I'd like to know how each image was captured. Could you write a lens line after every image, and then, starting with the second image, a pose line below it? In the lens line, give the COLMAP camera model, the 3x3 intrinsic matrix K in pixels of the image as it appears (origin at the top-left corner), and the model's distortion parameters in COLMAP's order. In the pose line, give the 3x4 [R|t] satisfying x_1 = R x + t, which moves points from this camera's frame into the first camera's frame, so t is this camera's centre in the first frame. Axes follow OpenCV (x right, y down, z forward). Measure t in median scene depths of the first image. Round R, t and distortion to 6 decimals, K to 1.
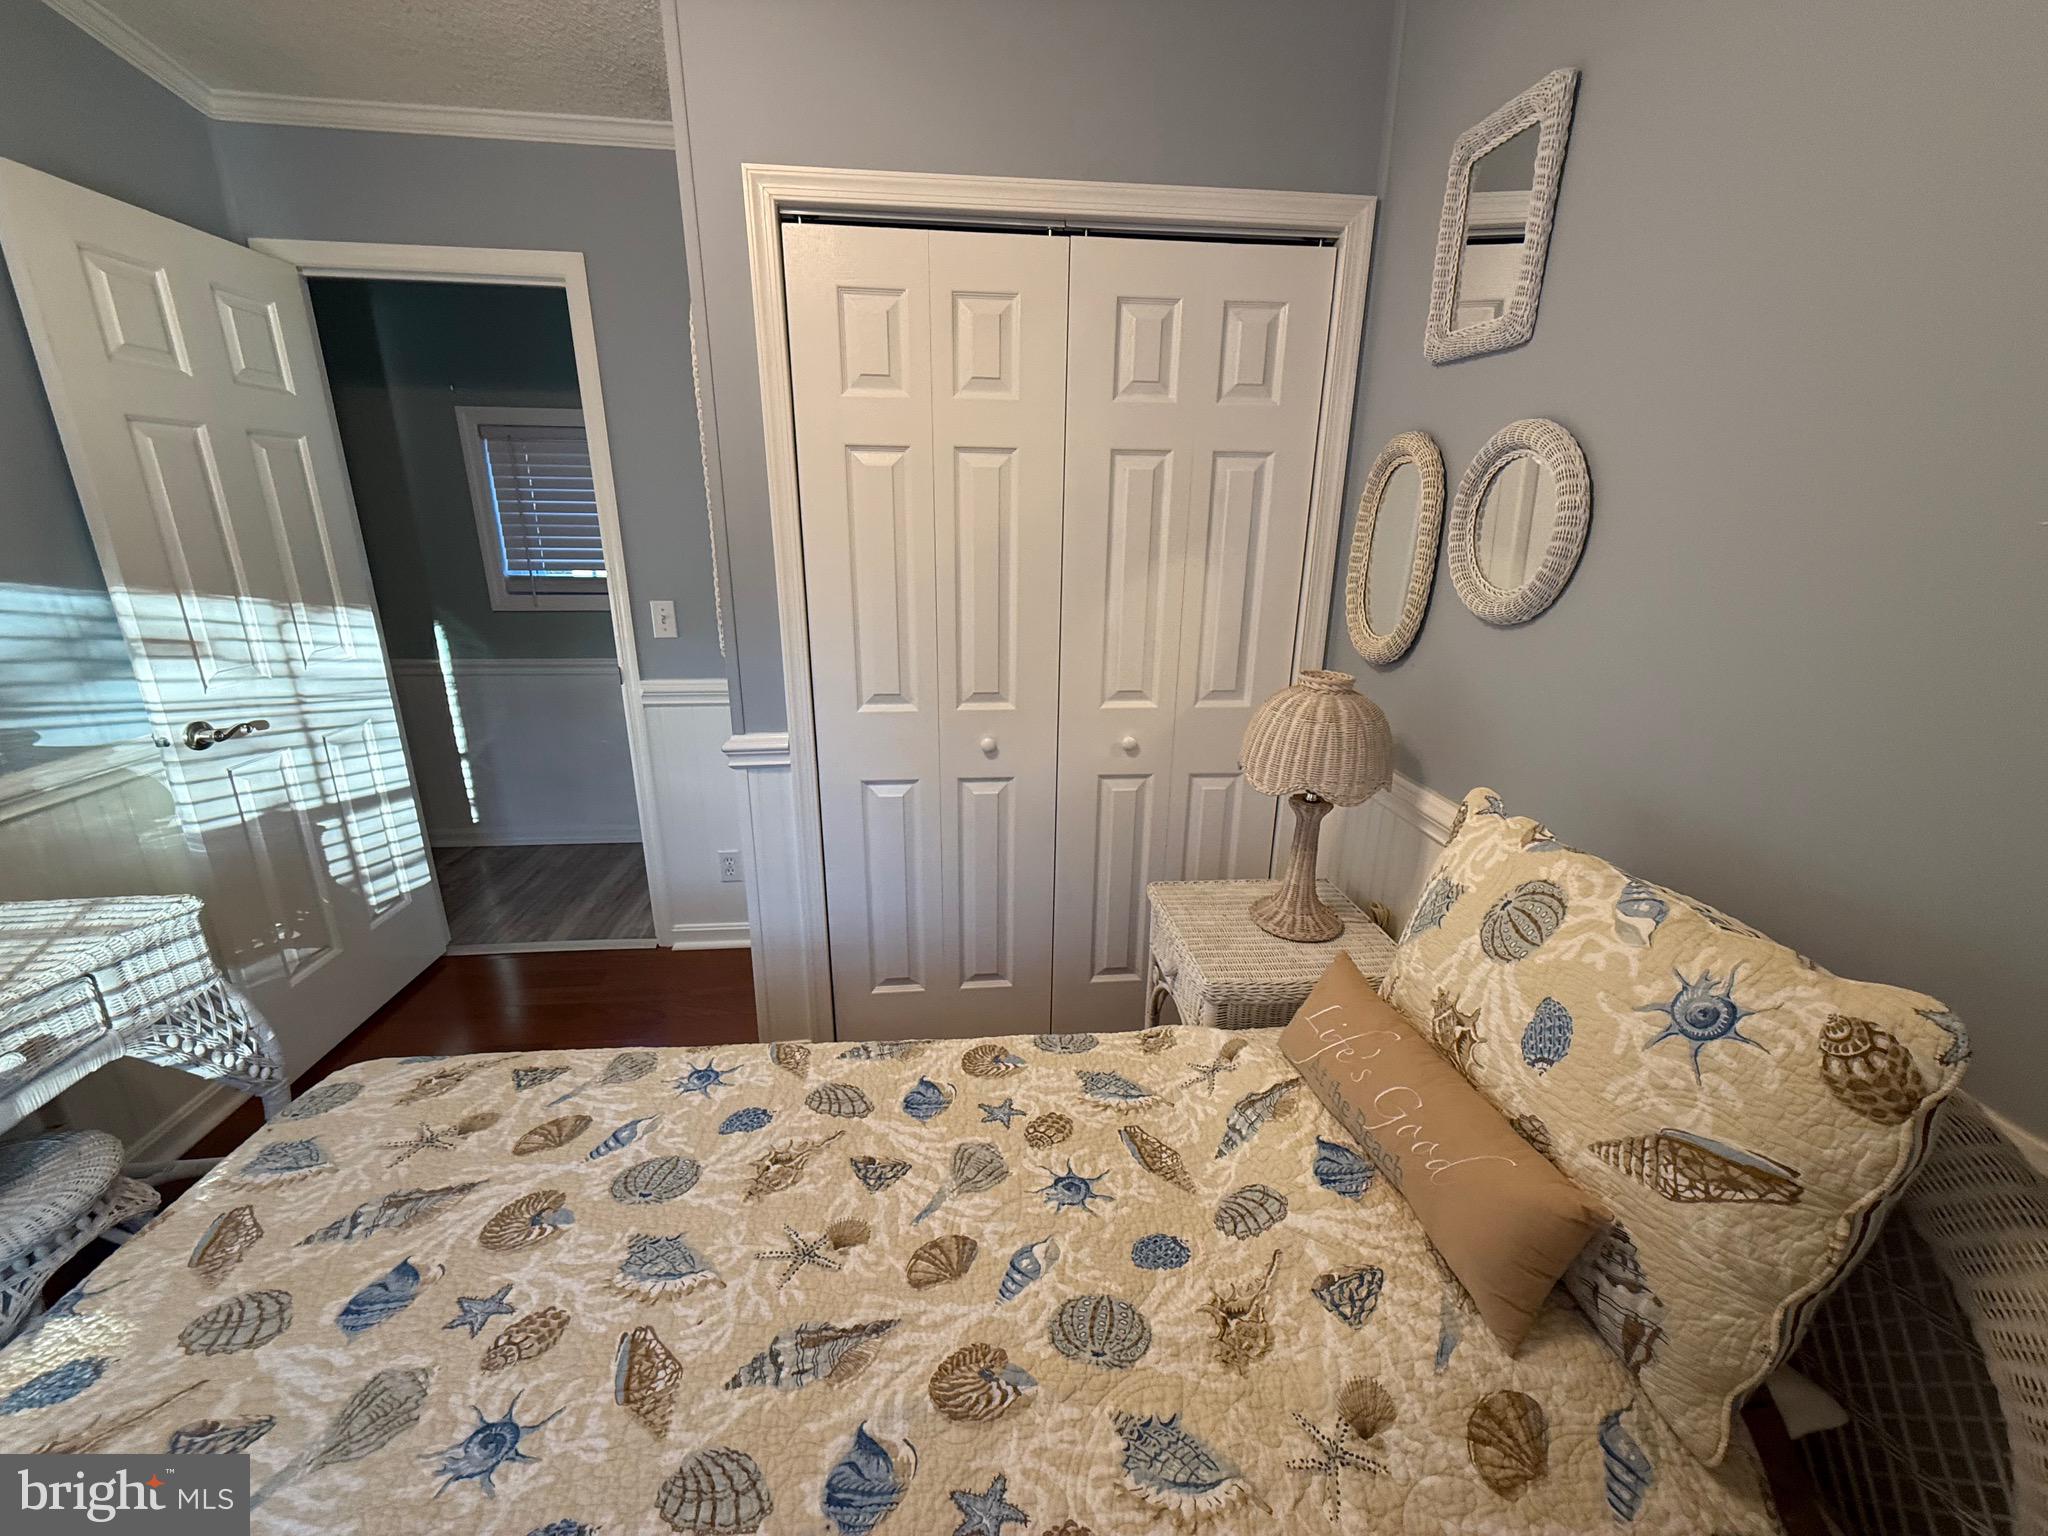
lens RADIAL K [[815.9, 0, 1026.5], [0, 815.9, 766.6], [0, 0, 1]] dist [0.000421, -0.000188]
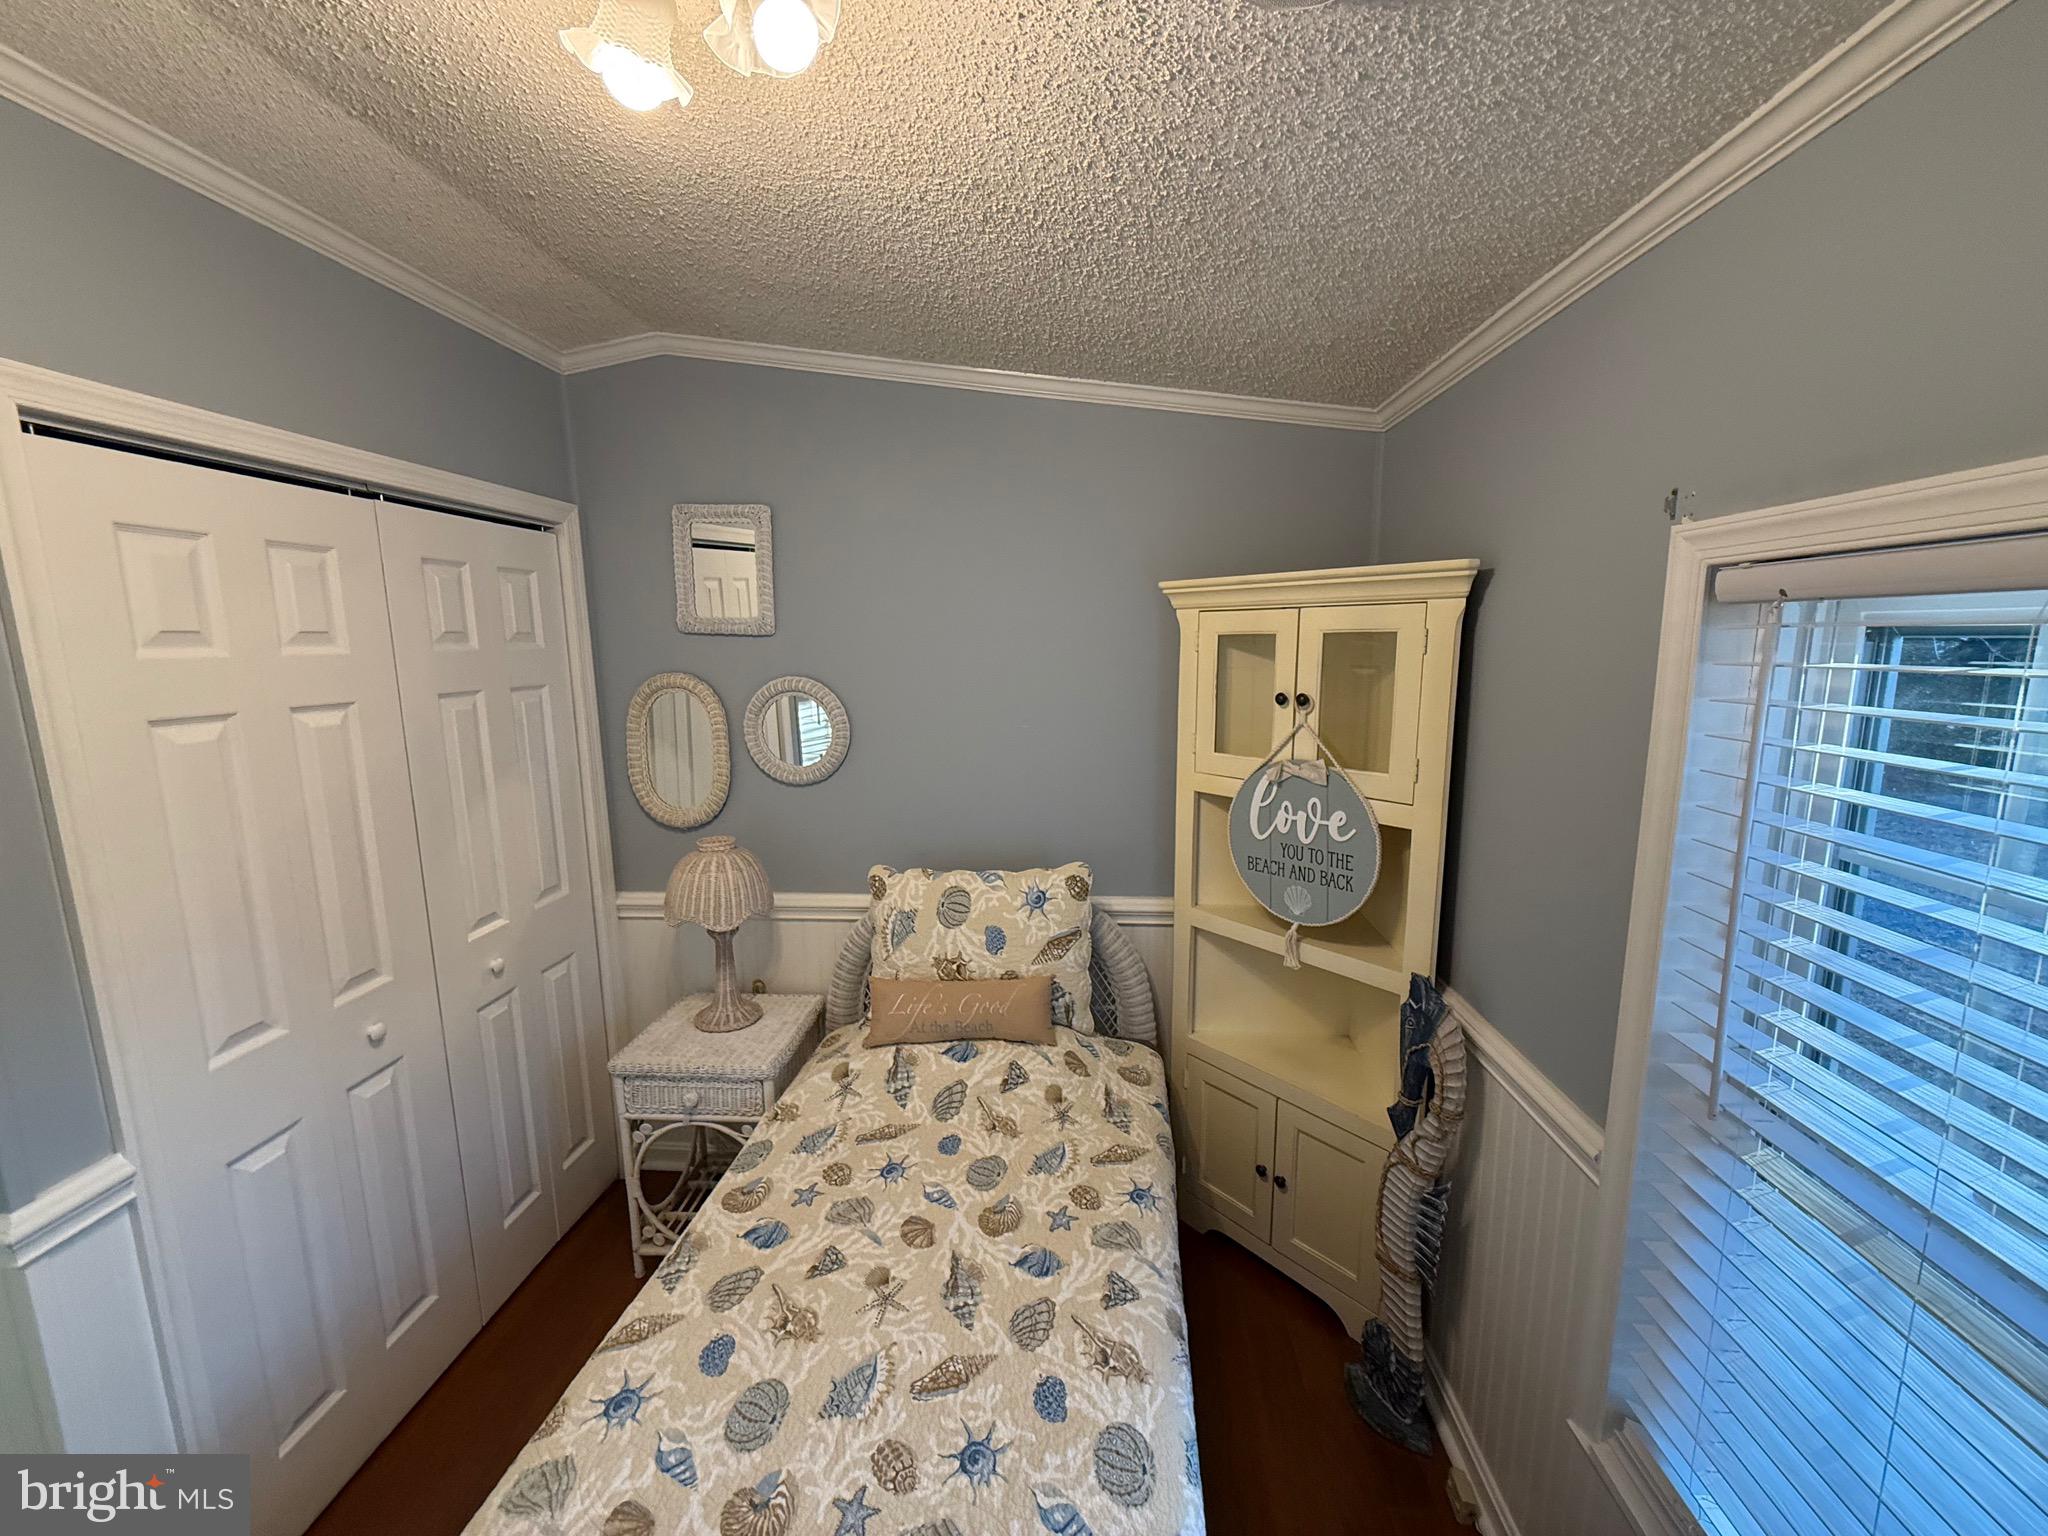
lens RADIAL K [[816.4, 0, 1027.2], [0, 816.4, 765.8], [0, 0, 1]] dist [0.000302, -0.000030]
pose [[0.172696, -0.164259, 0.971182, -1.386231], [0.306289, 0.946069, 0.105547, -0.332283], [-0.936143, 0.279235, 0.213693, 0.205738]]
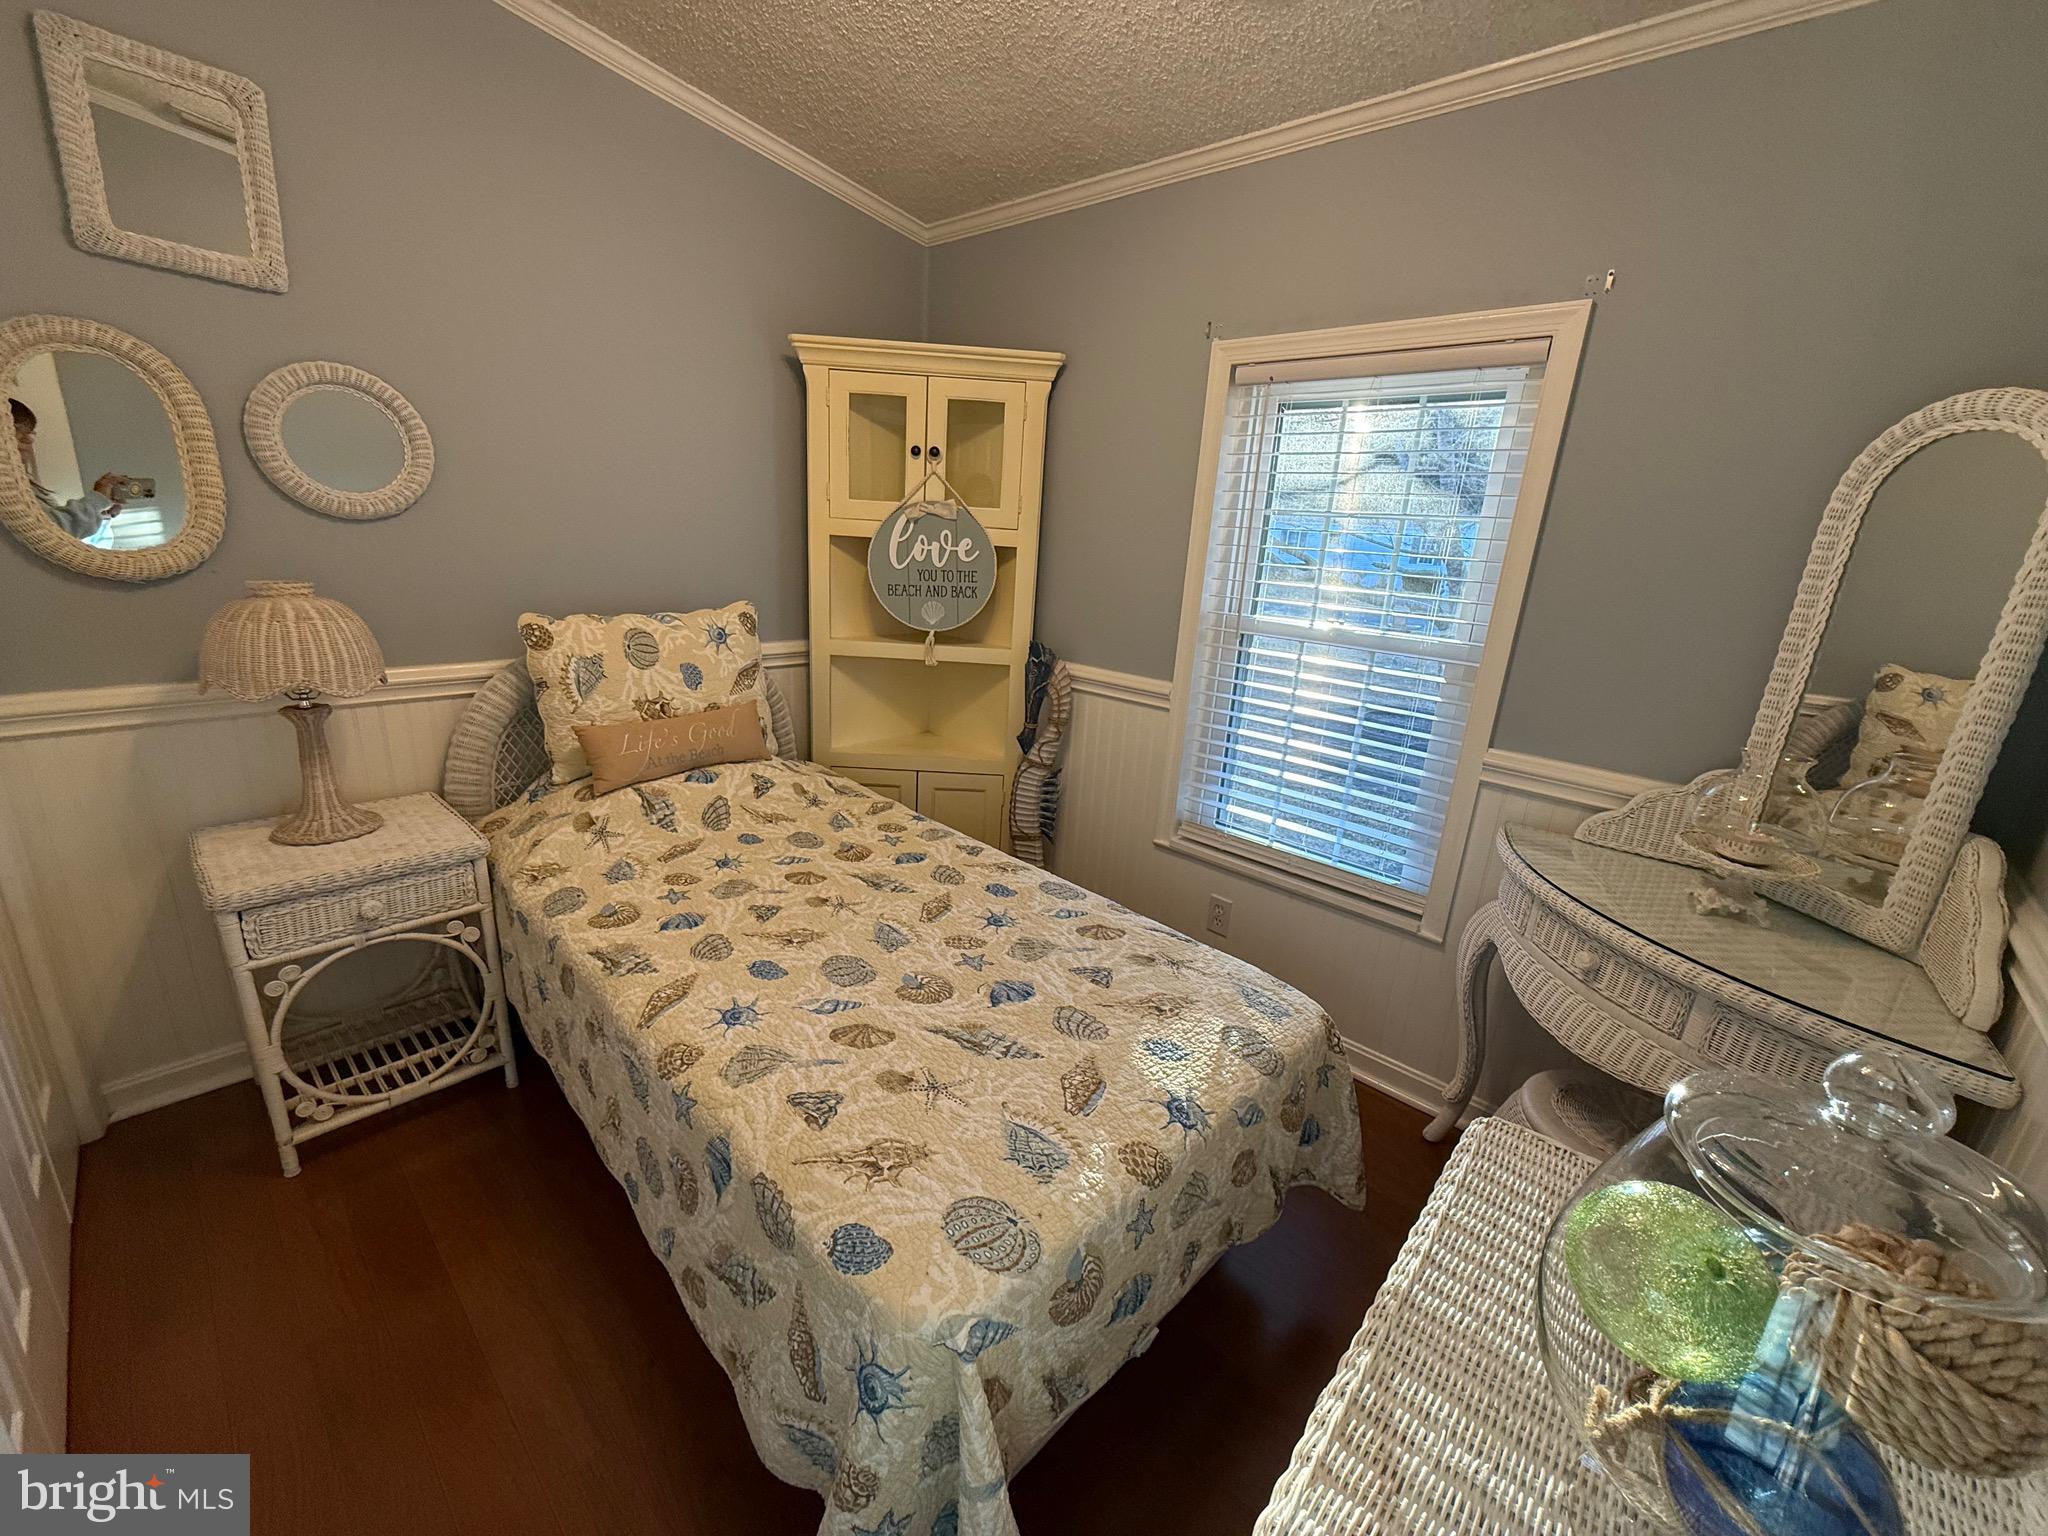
lens RADIAL K [[816.4, 0, 1027.2], [0, 816.4, 765.8], [0, 0, 1]] dist [0.000302, -0.000030]
pose [[-0.661029, -0.258539, 0.704413, -1.576287], [0.159939, 0.868647, 0.468906, -0.368585], [-0.733117, 0.422623, -0.532850, 1.435907]]
